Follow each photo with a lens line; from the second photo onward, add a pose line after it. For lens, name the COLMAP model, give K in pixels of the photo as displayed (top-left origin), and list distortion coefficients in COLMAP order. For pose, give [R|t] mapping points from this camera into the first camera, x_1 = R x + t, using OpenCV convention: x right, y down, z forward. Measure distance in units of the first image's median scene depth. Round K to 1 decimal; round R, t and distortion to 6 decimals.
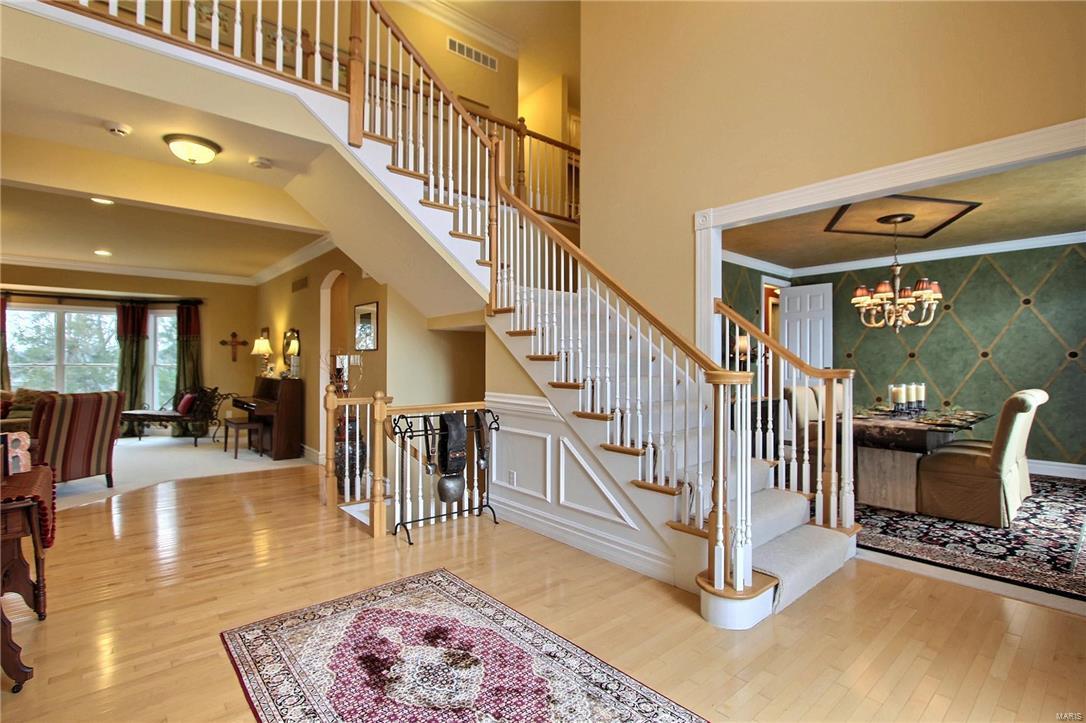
lens RADIAL K [[511.8, 0, 543.0], [0, 511.8, 361.5], [0, 0, 1]] dist [-0.017200, 0.000817]
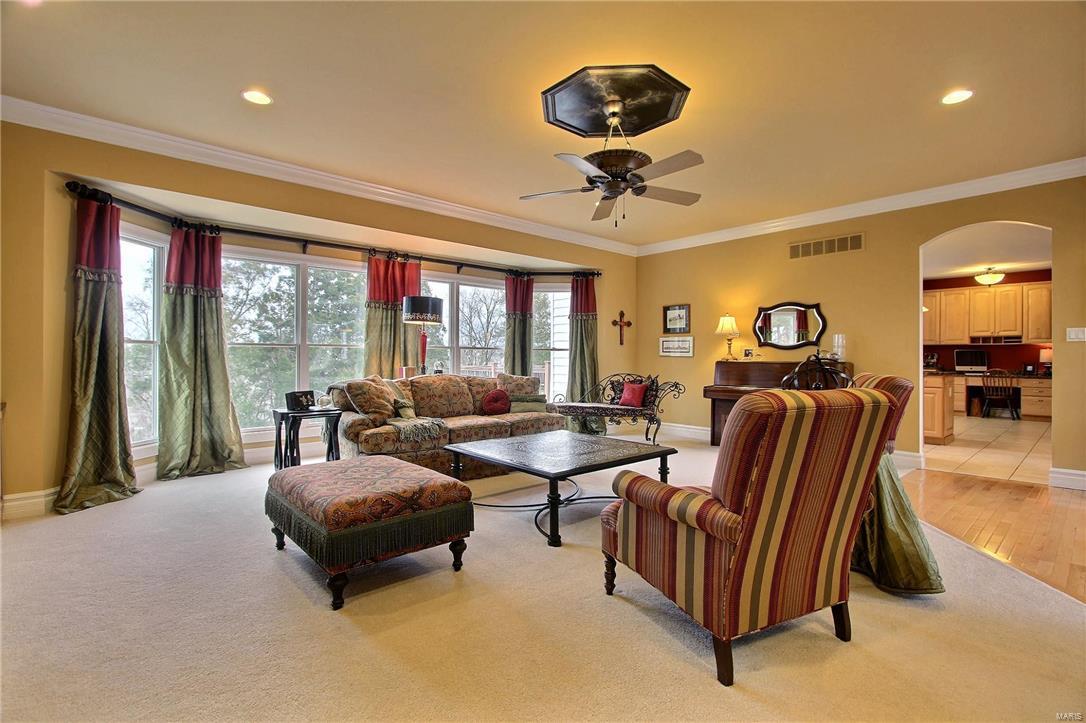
lens RADIAL K [[498.6, 0, 543.0], [0, 498.6, 361.5], [0, 0, 1]] dist [-0.022346, 0.000043]
pose [[0.999918, 0.007998, 0.010018, -1.697393], [-0.008179, 0.999802, 0.018127, 0.030164], [-0.009871, -0.018207, 0.999786, 0.376442]]
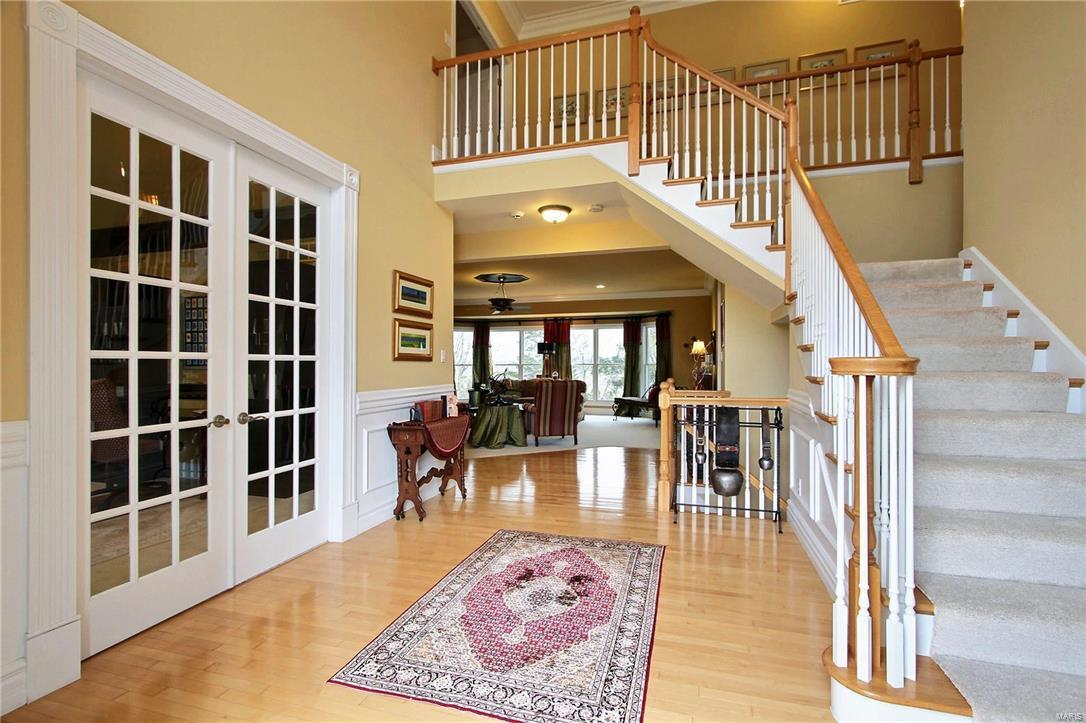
lens RADIAL K [[498.6, 0, 543.0], [0, 498.6, 361.5], [0, 0, 1]] dist [-0.022346, 0.000043]
pose [[0.523714, -0.009322, -0.851843, 0.459931], [0.005300, 0.999956, -0.007685, 0.018776], [0.851877, -0.000490, 0.523741, 0.189092]]
